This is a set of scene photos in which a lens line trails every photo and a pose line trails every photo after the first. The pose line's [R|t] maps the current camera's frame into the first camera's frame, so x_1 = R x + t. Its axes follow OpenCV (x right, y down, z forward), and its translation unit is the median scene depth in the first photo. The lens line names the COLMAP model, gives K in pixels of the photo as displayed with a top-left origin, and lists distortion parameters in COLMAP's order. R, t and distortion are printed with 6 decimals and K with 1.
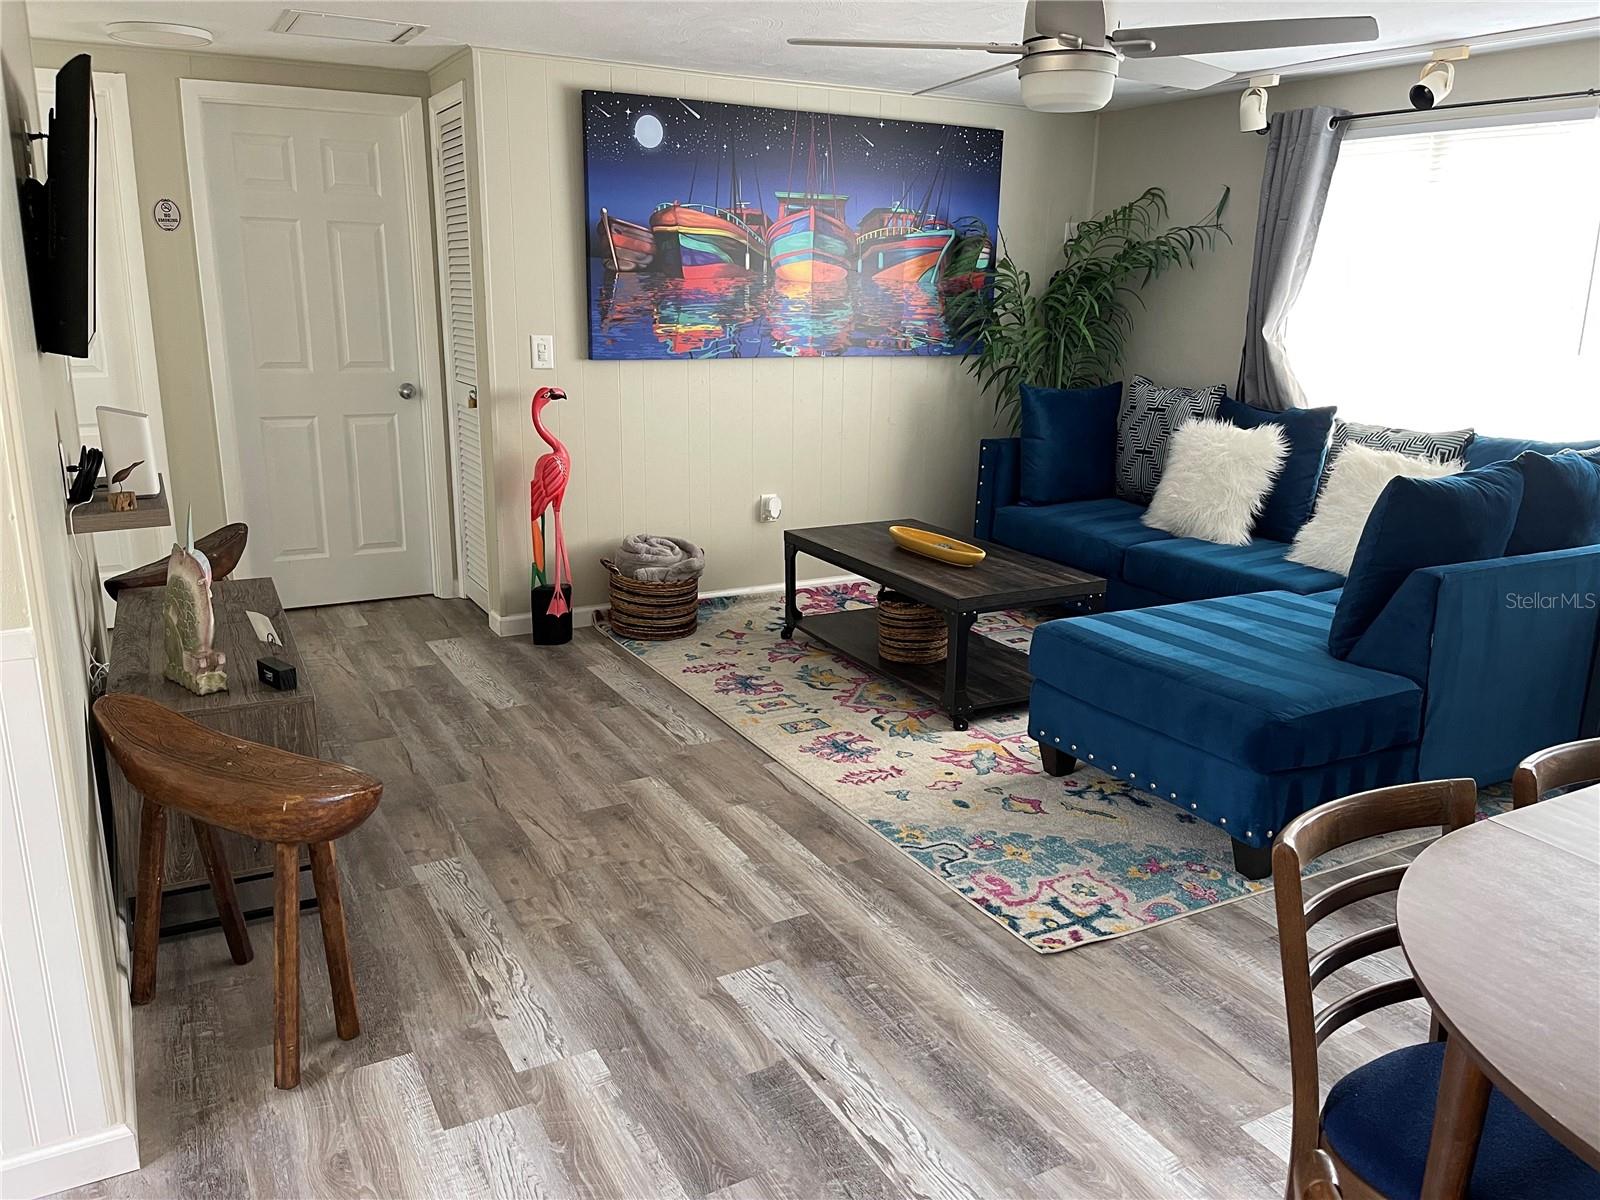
lens RADIAL K [[1209.0, 0, 805.1], [0, 1209.0, 605.0], [0, 0, 1]] dist [0.050461, -0.048028]
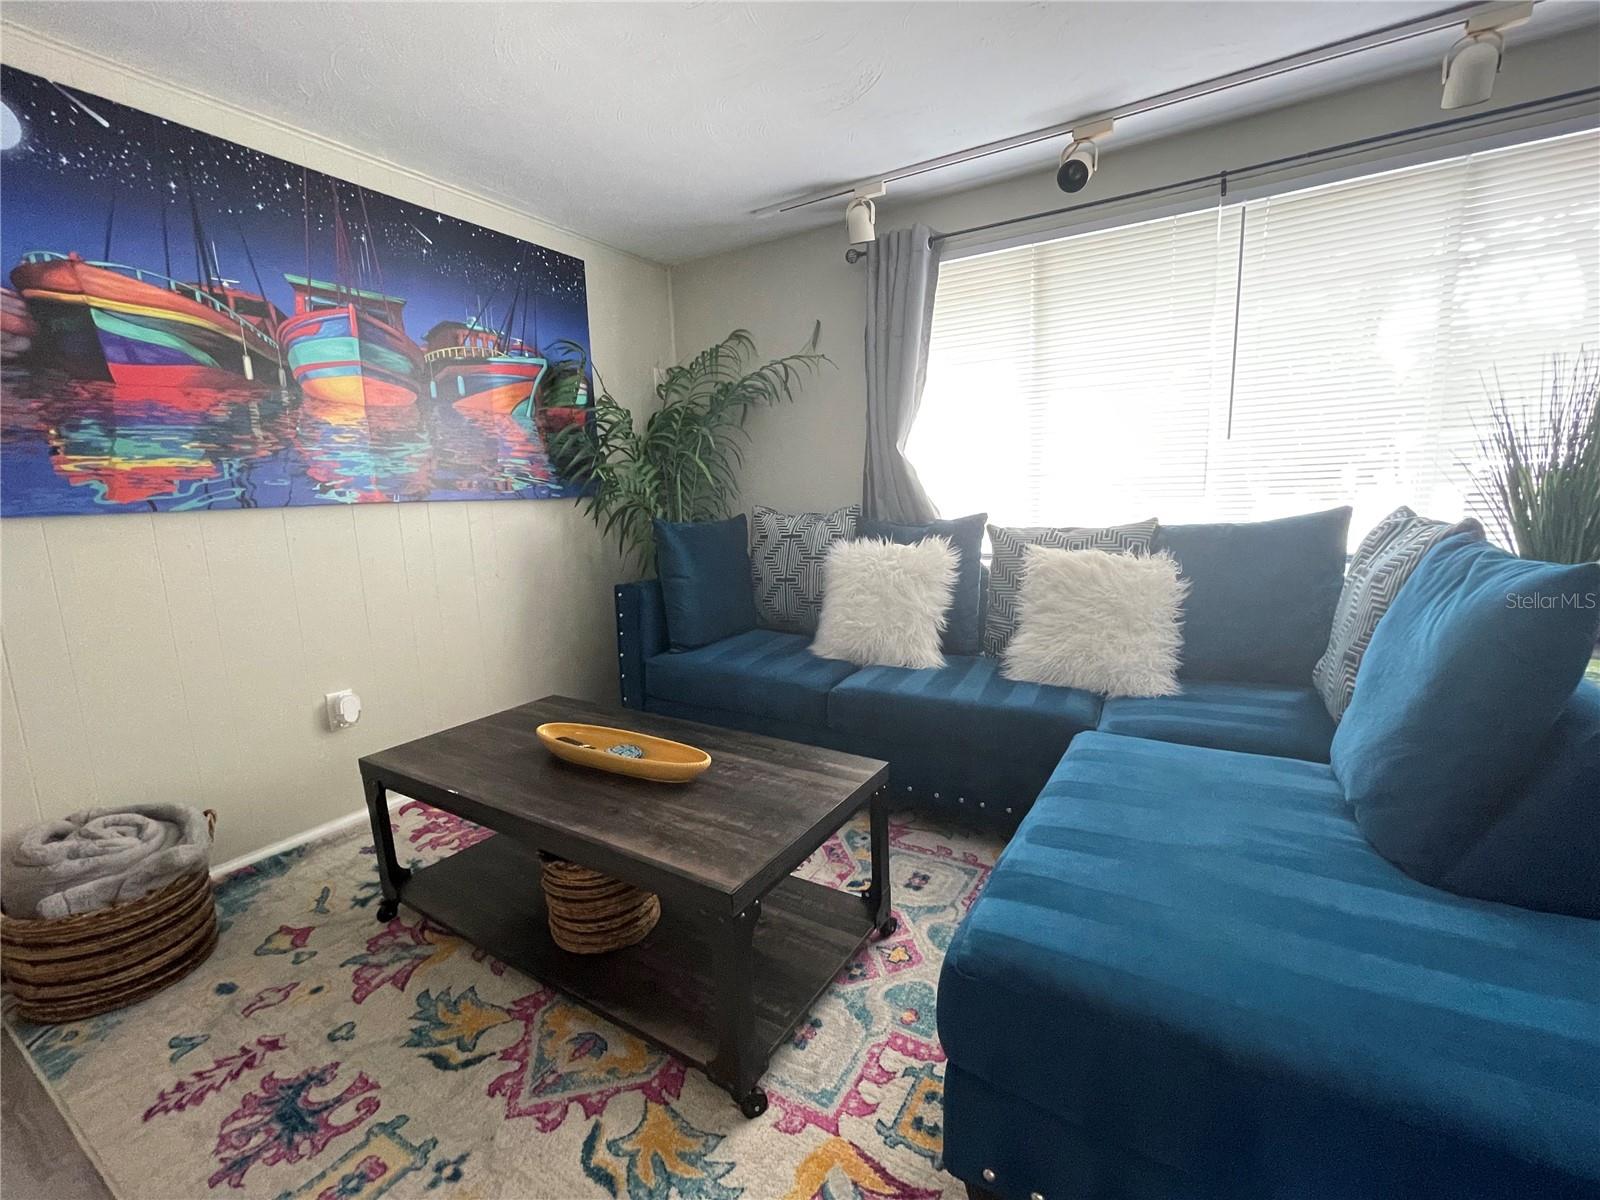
lens RADIAL K [[689.2, 0, 789.3], [0, 689.2, 602.1], [0, 0, 1]] dist [-0.007373, 0.002810]
pose [[0.872613, -0.124467, 0.472286, 0.020985], [0.171747, 0.983423, -0.058153, -0.086106], [-0.457219, 0.131859, 0.879525, 0.586565]]
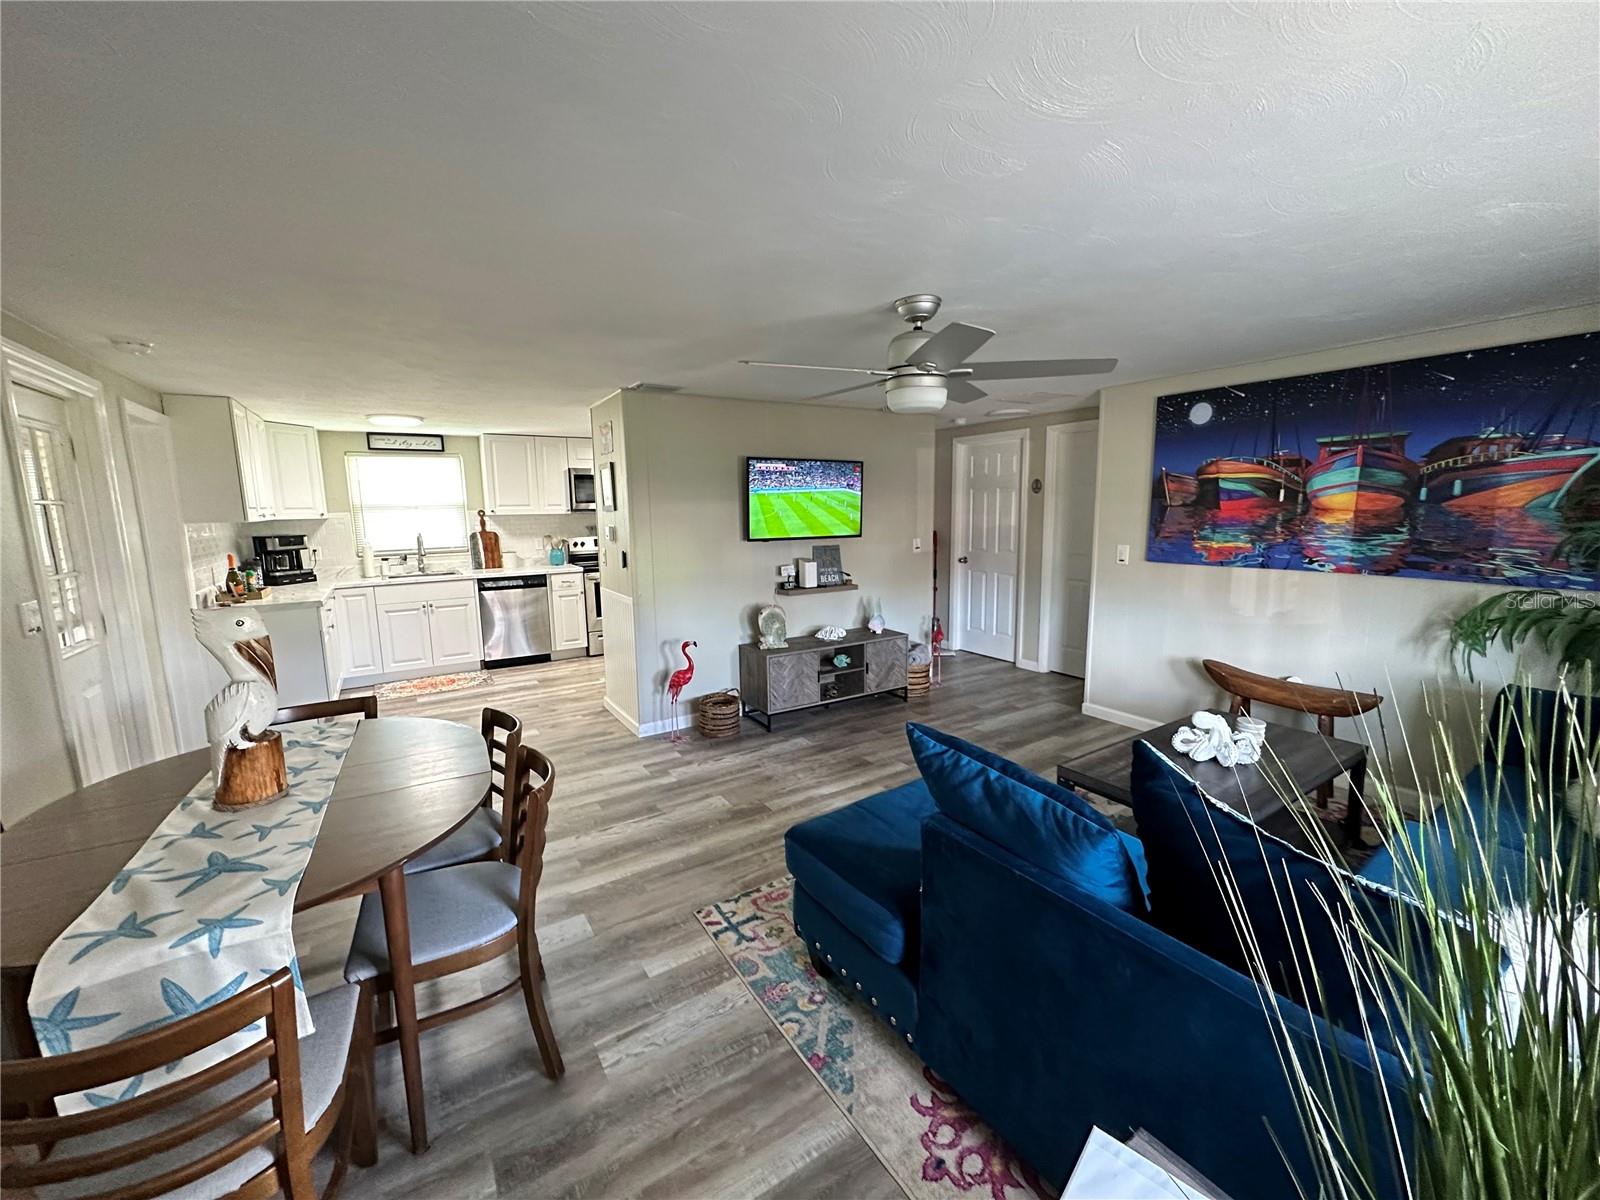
lens RADIAL K [[638.2, 0, 801.6], [0, 638.2, 597.6], [0, 0, 1]] dist [0.000264, 0.000539]
pose [[0.062225, 0.125359, -0.990158, 0.643966], [-0.237406, 0.965465, 0.107313, -0.143940], [0.969416, 0.228392, 0.089837, 0.519966]]
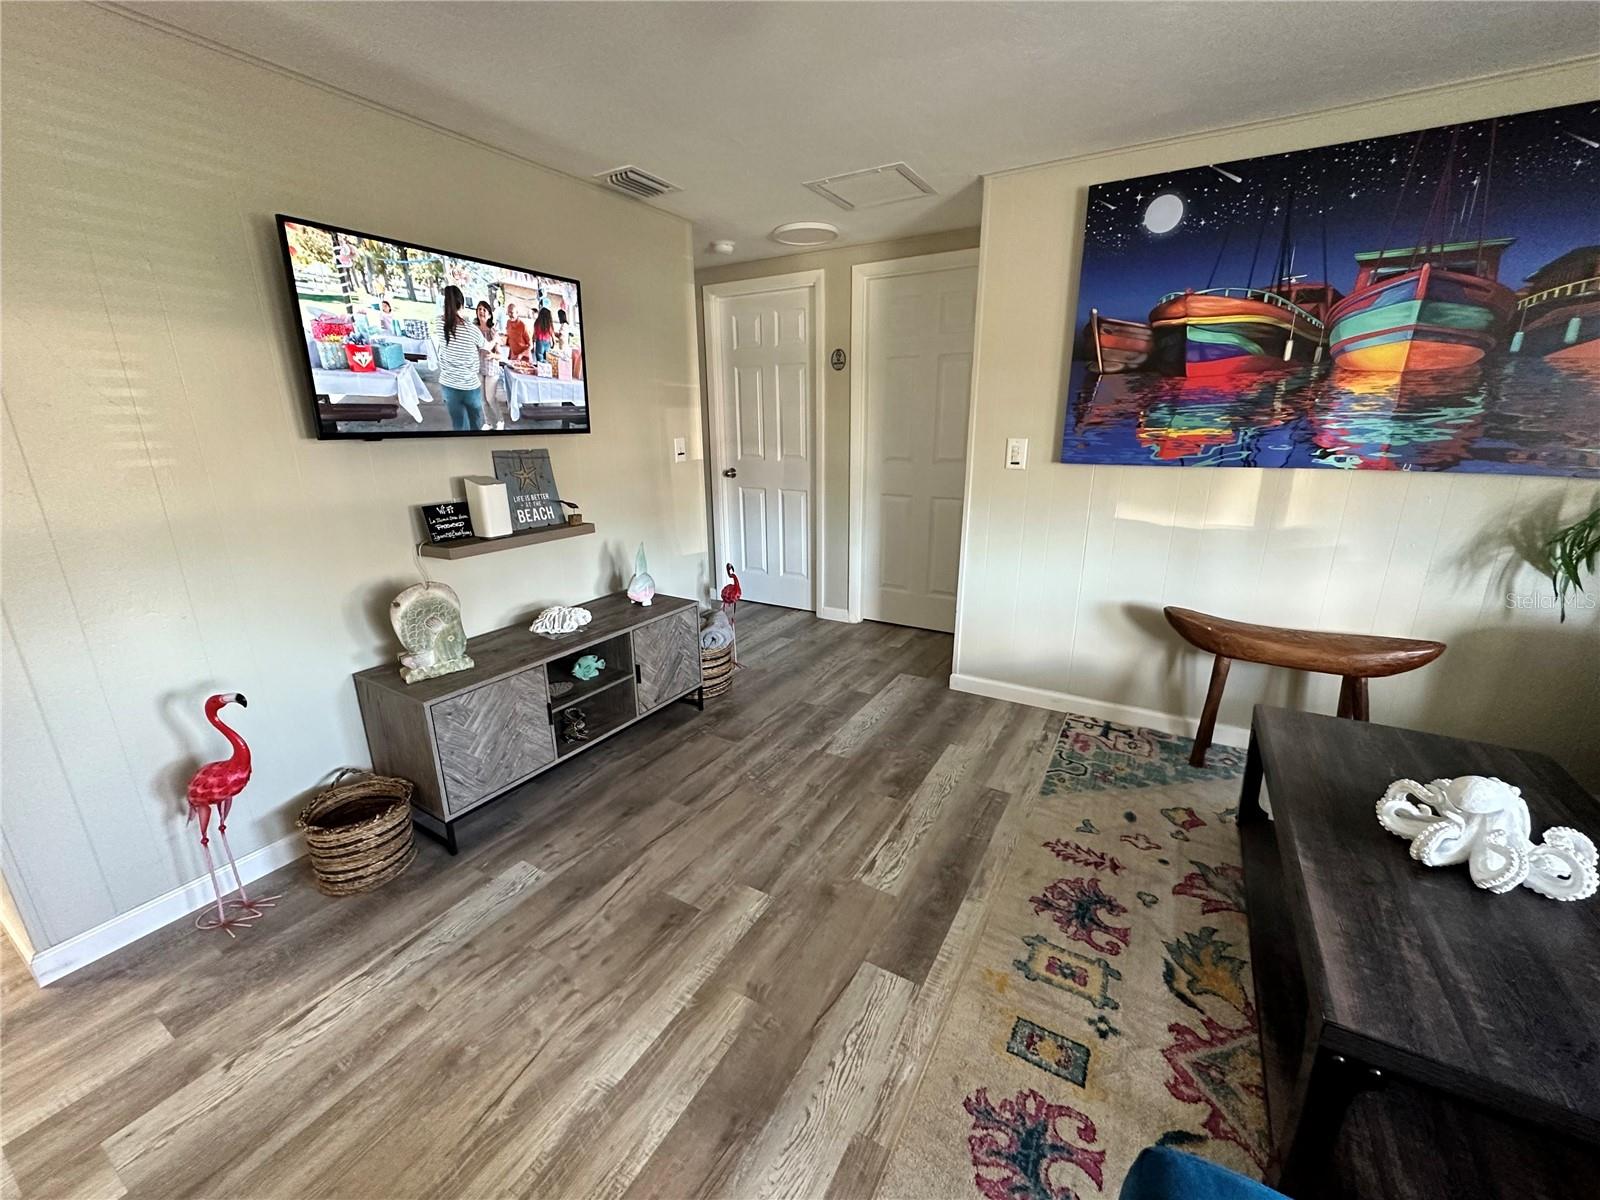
lens RADIAL K [[638.2, 0, 799.9], [0, 638.2, 598.6], [0, 0, 1]] dist [0.000264, 0.000539]
pose [[0.506198, 0.218268, -0.834339, 0.196143], [-0.201900, 0.970551, 0.131408, -0.120729], [0.838451, 0.101935, 0.535359, 0.555282]]
